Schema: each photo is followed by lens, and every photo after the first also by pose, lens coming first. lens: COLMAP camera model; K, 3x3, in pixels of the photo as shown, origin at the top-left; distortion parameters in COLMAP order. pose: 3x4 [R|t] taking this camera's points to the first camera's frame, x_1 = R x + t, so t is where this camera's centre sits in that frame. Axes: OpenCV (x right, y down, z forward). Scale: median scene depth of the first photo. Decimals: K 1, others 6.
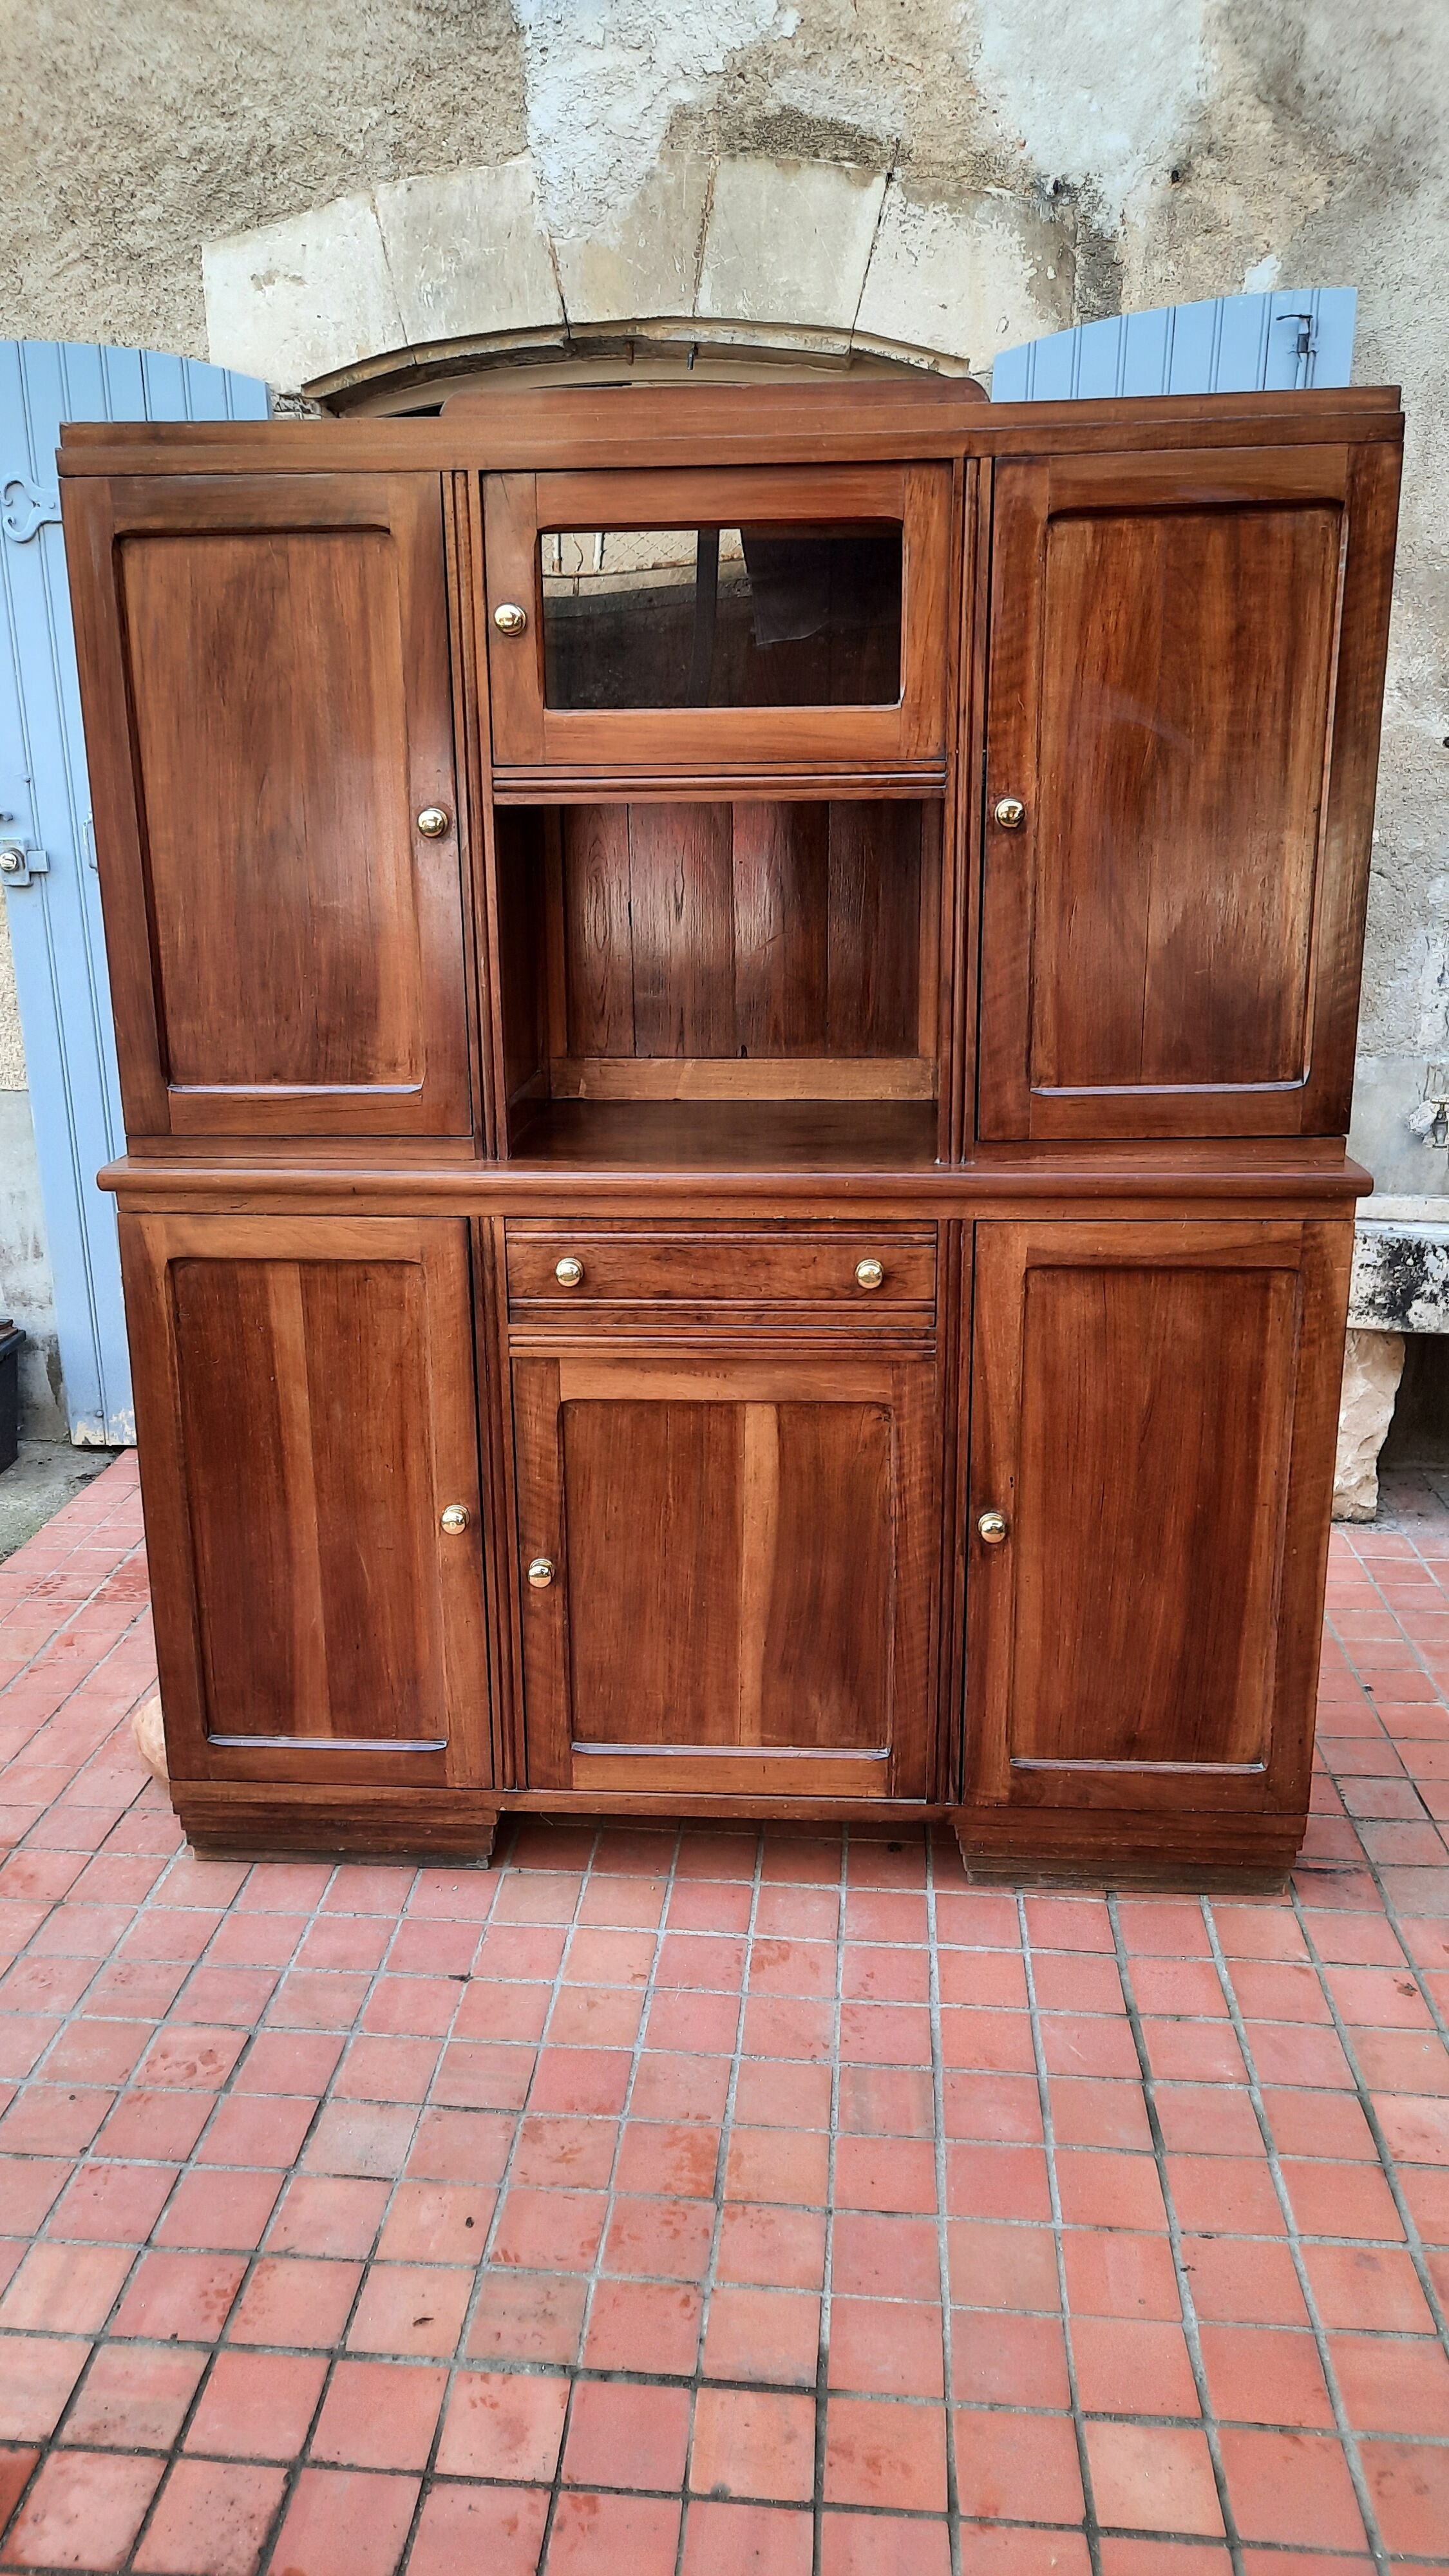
lens RADIAL K [[1875.7, 0, 682.2], [0, 1875.7, 1282.9], [0, 0, 1]] dist [0.054154, -0.056466]
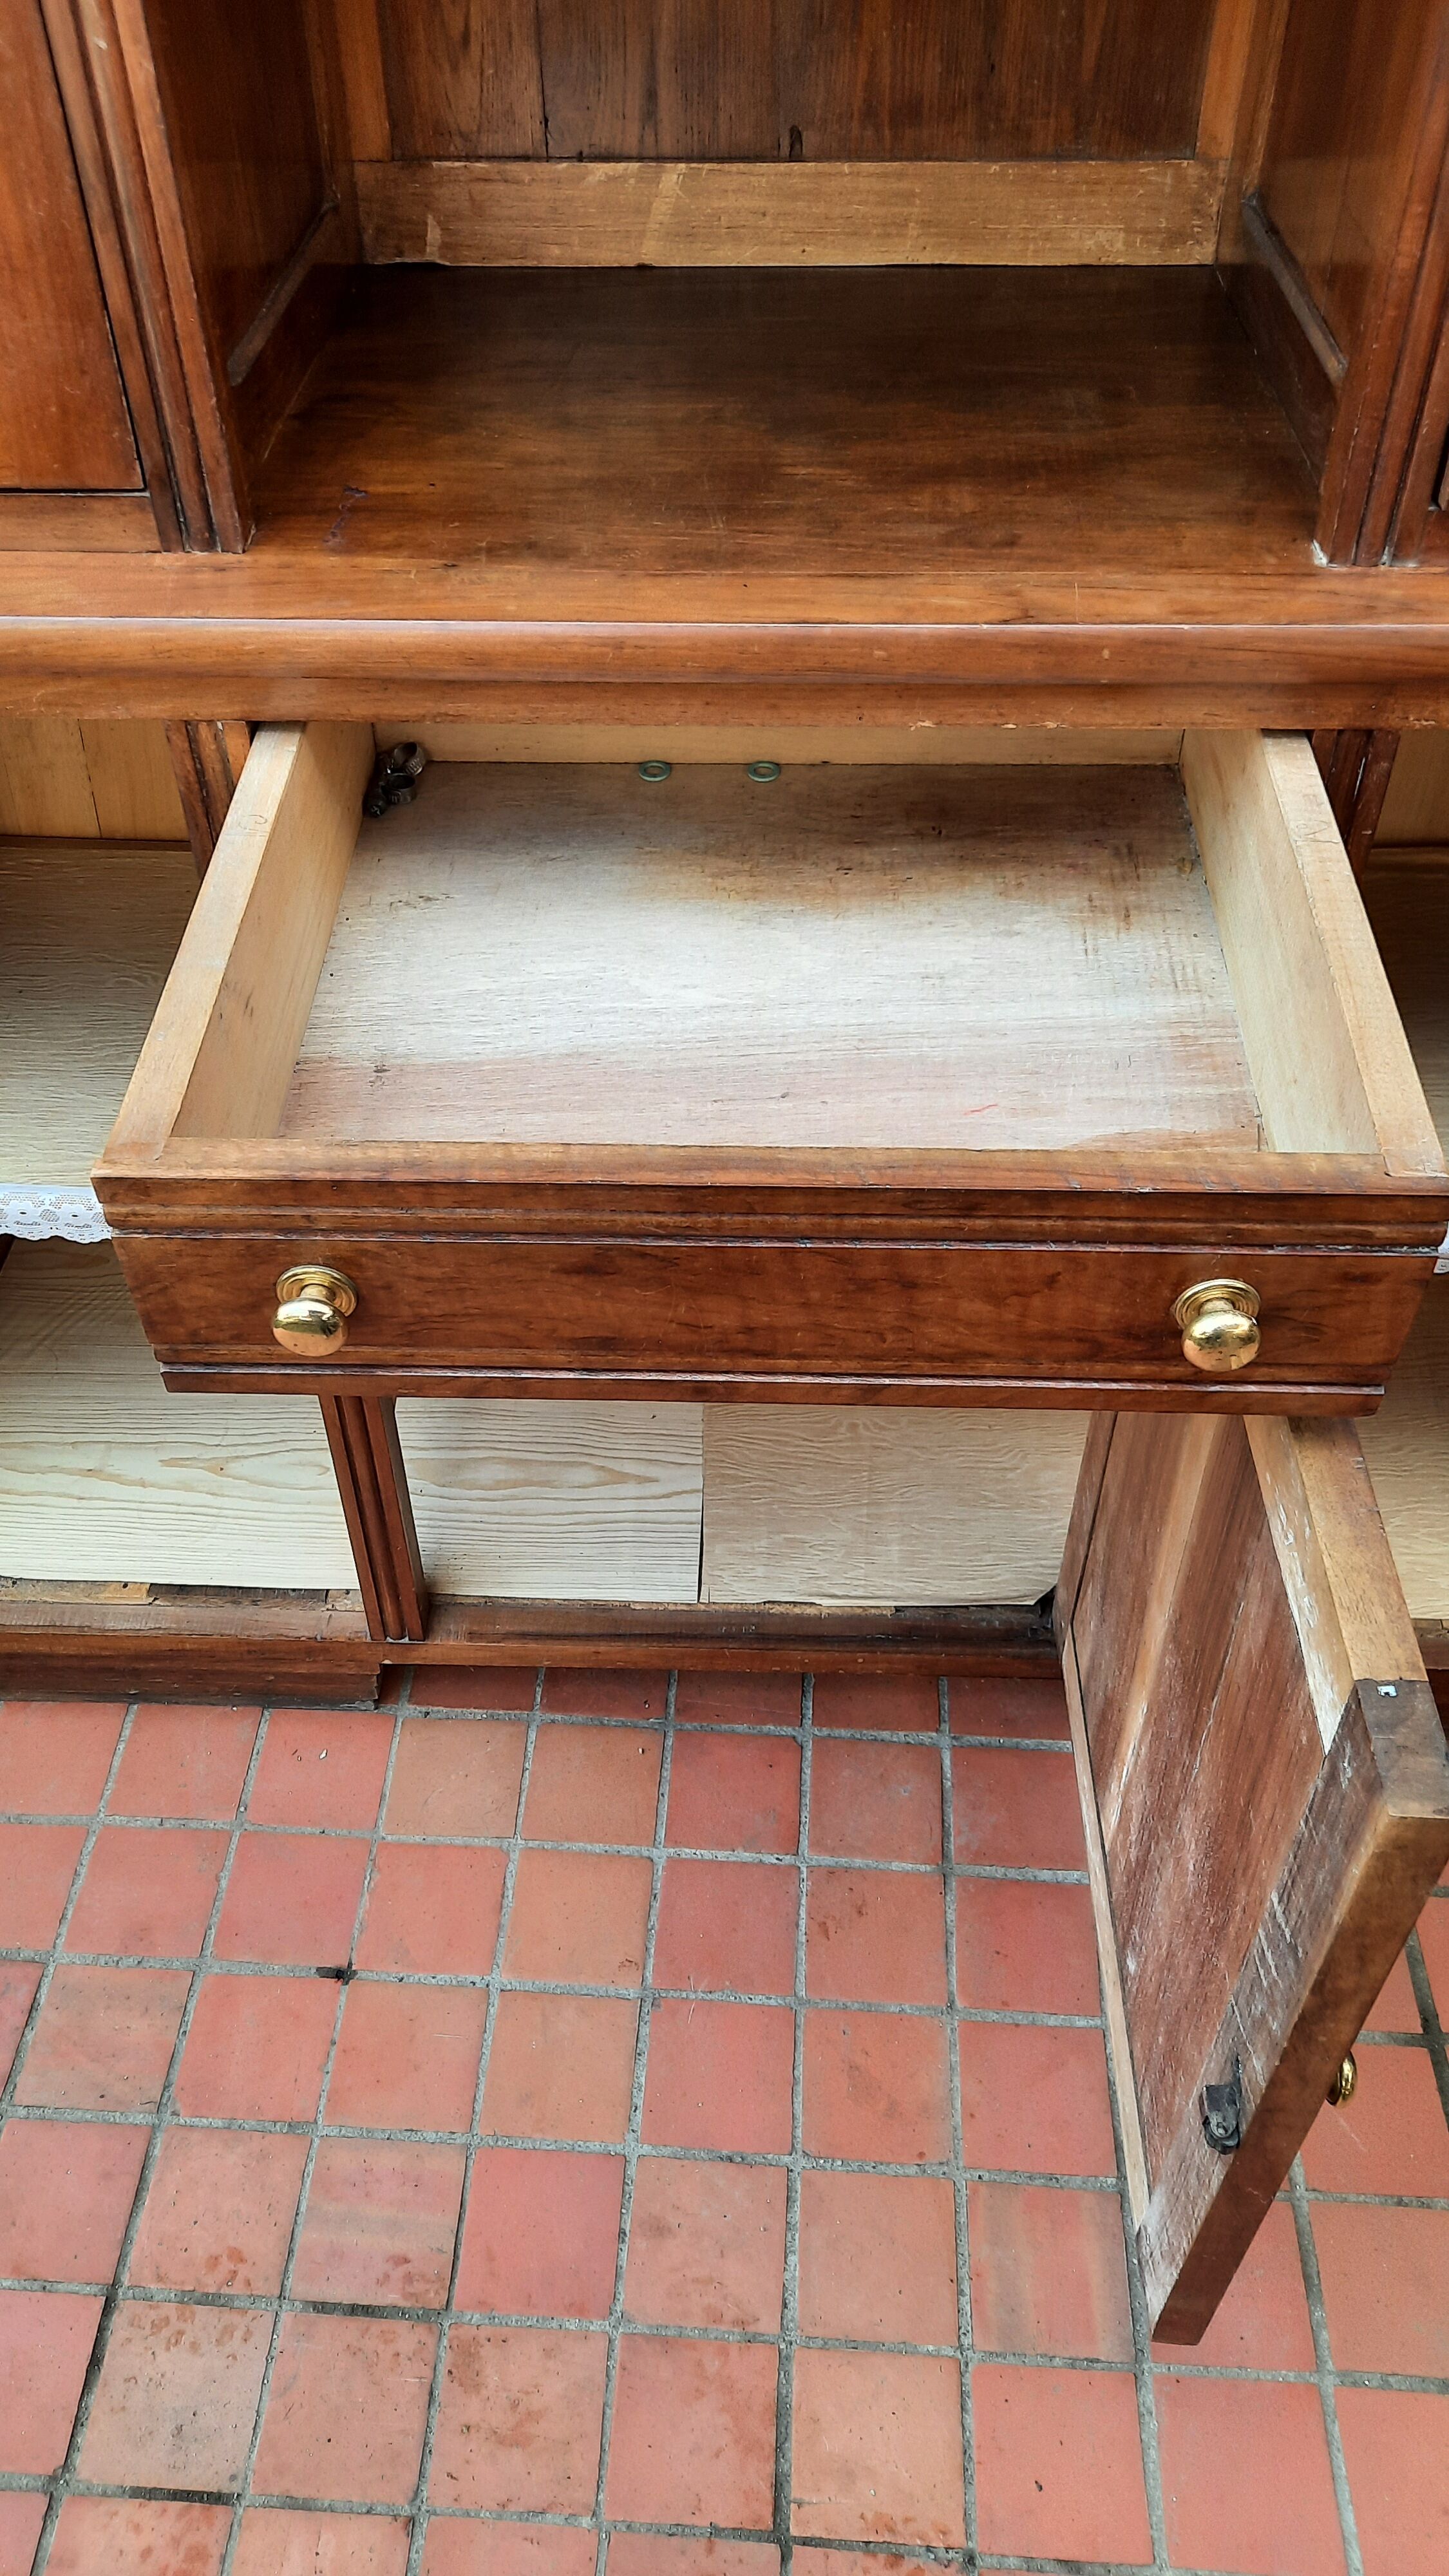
lens RADIAL K [[1875.7, 0, 698.5], [0, 1875.7, 1280.3], [0, 0, 1]] dist [0.054154, -0.056466]
pose [[0.999187, -0.027756, 0.029231, -0.012052], [0.010053, 0.873849, 0.486093, -0.127877], [-0.039036, -0.485404, 0.873418, 0.579167]]
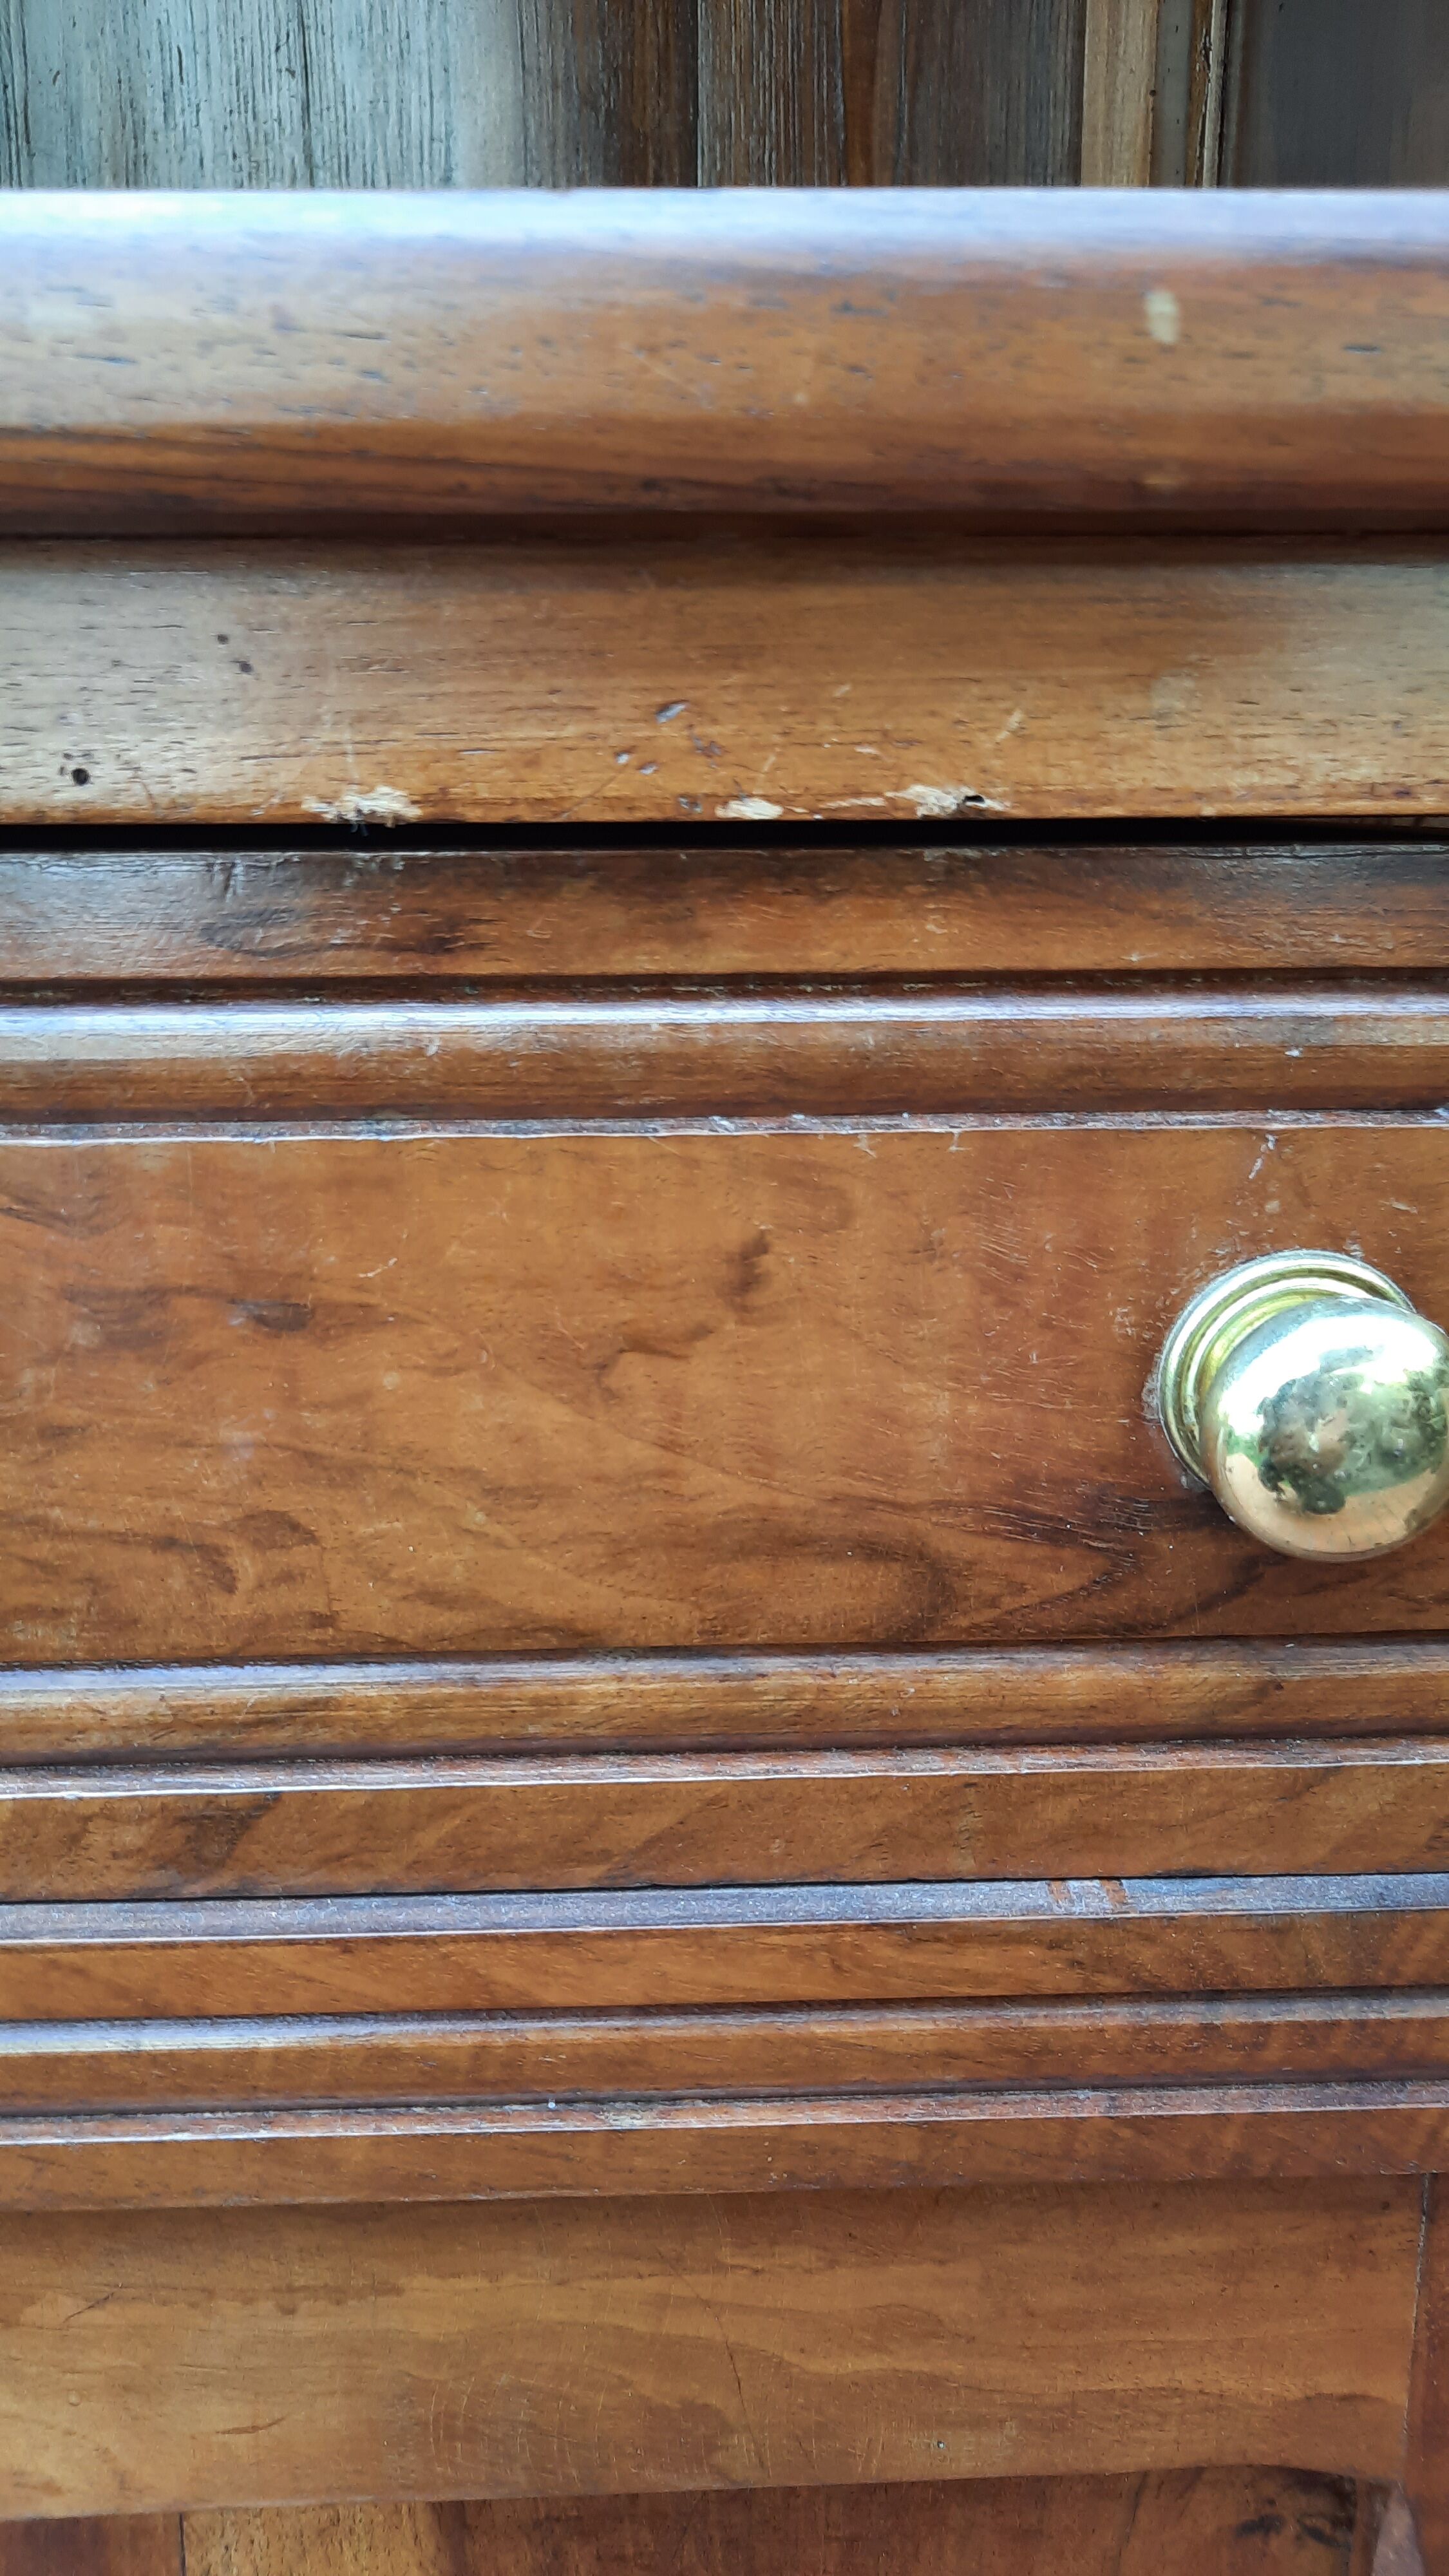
lens RADIAL K [[1875.7, 0, 709.2], [0, 1875.7, 1286.6], [0, 0, 1]] dist [0.054154, -0.056466]
pose [[0.992587, -0.019925, 0.119889, 0.056207], [0.022066, 0.999619, -0.016554, -0.009782], [-0.119513, 0.019077, 0.992649, 0.896046]]
